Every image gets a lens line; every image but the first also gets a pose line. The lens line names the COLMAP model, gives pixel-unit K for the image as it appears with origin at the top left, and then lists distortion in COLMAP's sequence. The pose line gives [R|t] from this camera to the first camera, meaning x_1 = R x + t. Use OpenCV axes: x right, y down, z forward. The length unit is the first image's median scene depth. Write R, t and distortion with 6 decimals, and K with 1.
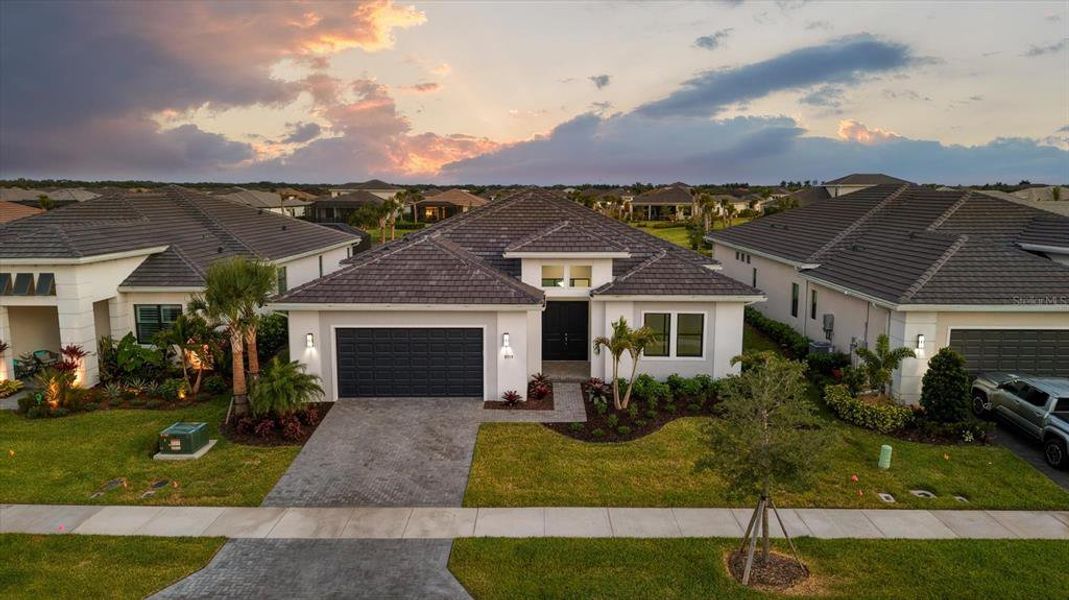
lens RADIAL K [[731.8, 0, 540.9], [0, 731.8, 291.4], [0, 0, 1]] dist [0.016576, -0.012795]
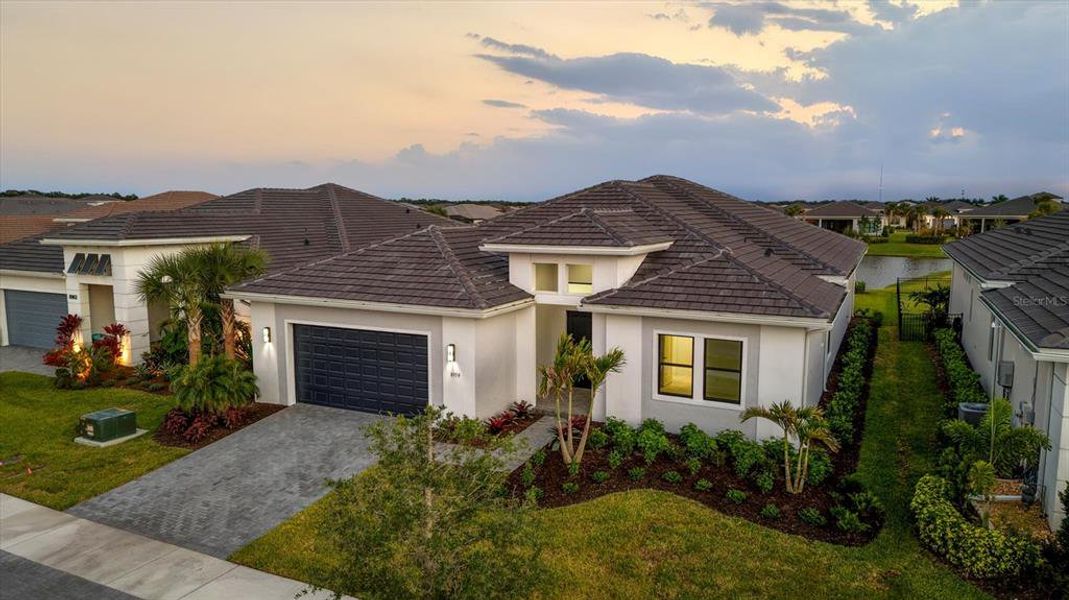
lens RADIAL K [[731.8, 0, 537.0], [0, 731.8, 295.9], [0, 0, 1]] dist [0.016576, -0.012795]
pose [[0.899565, 0.052126, -0.433664, 0.374220], [-0.059166, 0.998244, -0.002743, 0.001539], [0.432760, 0.028126, 0.901070, 0.328036]]
